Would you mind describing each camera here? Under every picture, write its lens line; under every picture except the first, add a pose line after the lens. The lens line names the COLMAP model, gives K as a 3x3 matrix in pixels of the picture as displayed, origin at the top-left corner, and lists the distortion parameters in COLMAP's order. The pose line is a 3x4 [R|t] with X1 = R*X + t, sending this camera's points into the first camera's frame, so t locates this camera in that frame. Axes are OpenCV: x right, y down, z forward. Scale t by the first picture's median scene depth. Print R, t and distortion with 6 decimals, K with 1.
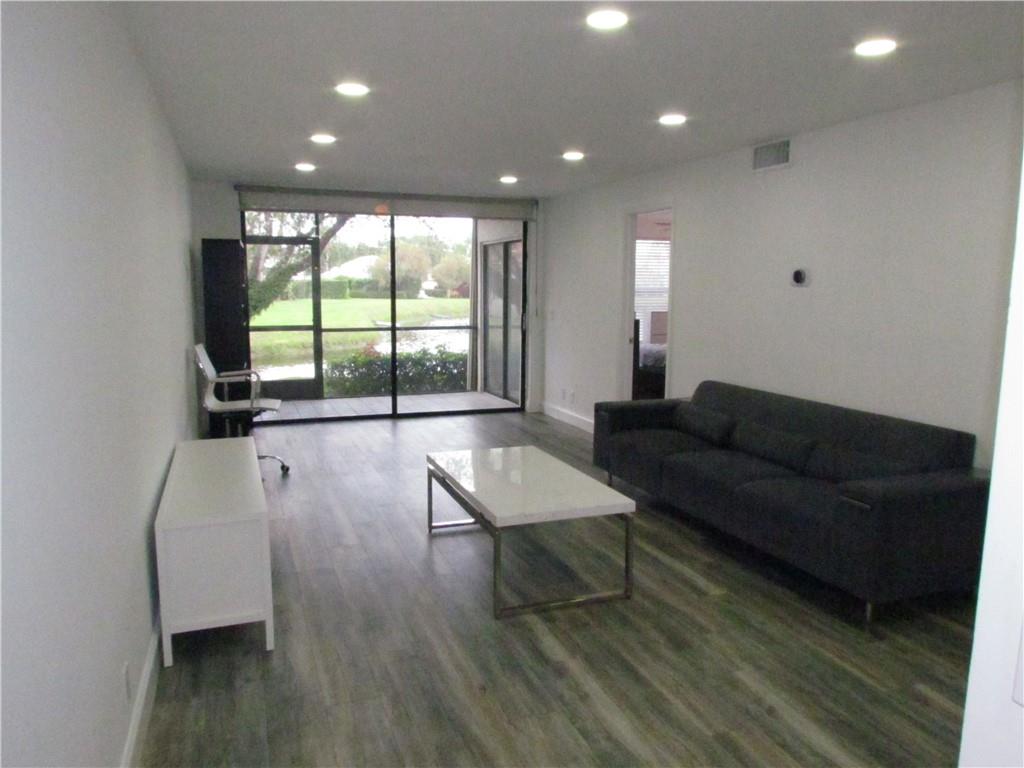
lens RADIAL K [[737.1, 0, 517.5], [0, 737.1, 386.8], [0, 0, 1]] dist [-0.029562, -0.002268]
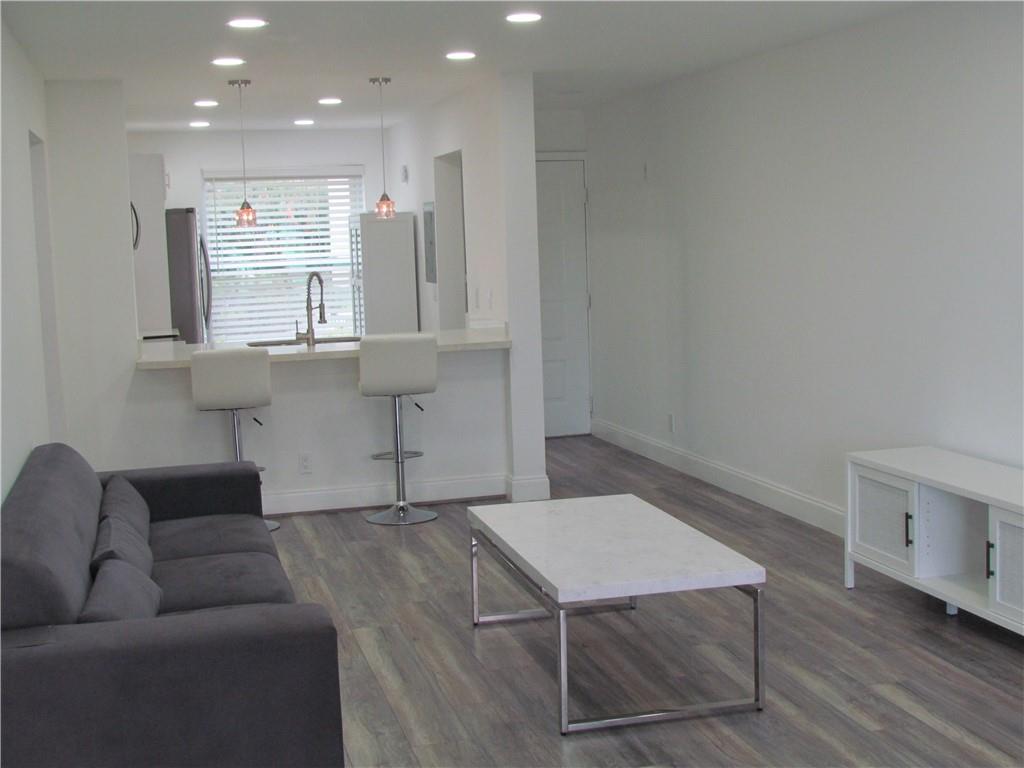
lens RADIAL K [[1384.3, 0, 514.0], [0, 1384.3, 420.9], [0, 0, 1]] dist [-0.087428, -0.006848]
pose [[-0.993743, 0.009456, 0.111291, -0.039482], [0.039408, 0.962013, 0.270144, -0.203207], [-0.104509, 0.272839, -0.956366, 1.382479]]
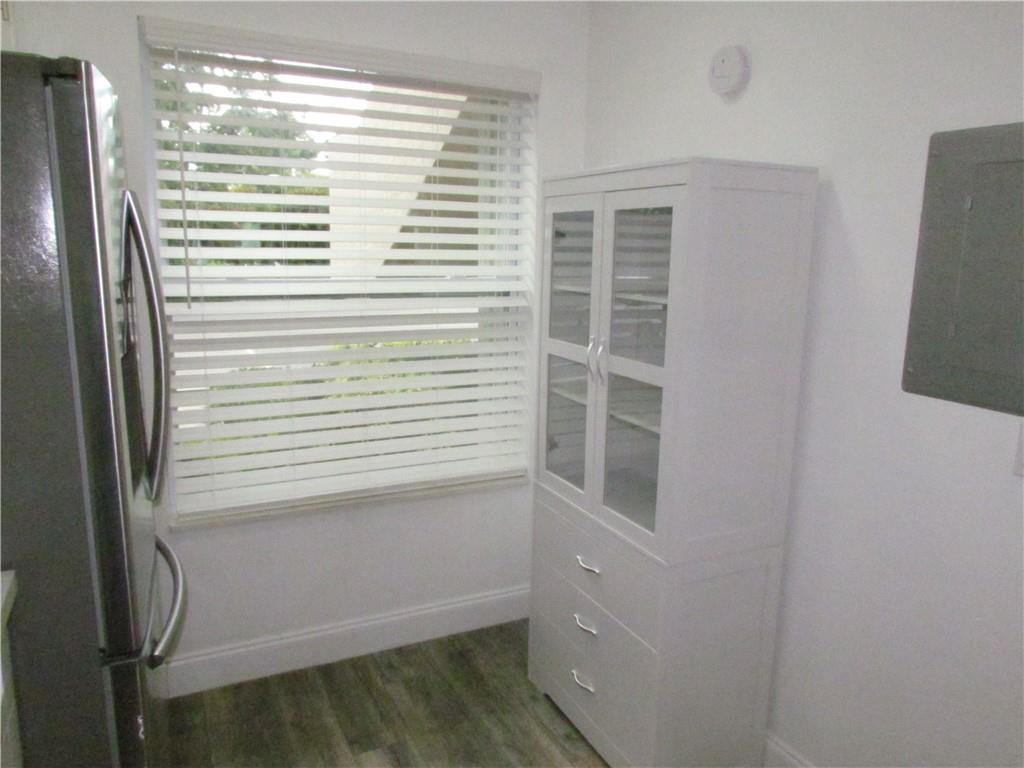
lens RADIAL K [[737.1, 0, 517.5], [0, 737.1, 386.8], [0, 0, 1]] dist [-0.029562, -0.002268]
pose [[-0.993766, -0.012157, -0.110822, 0.419870], [-0.047317, 0.946057, 0.320528, -0.005725], [0.100947, 0.323773, -0.940734, 0.021748]]
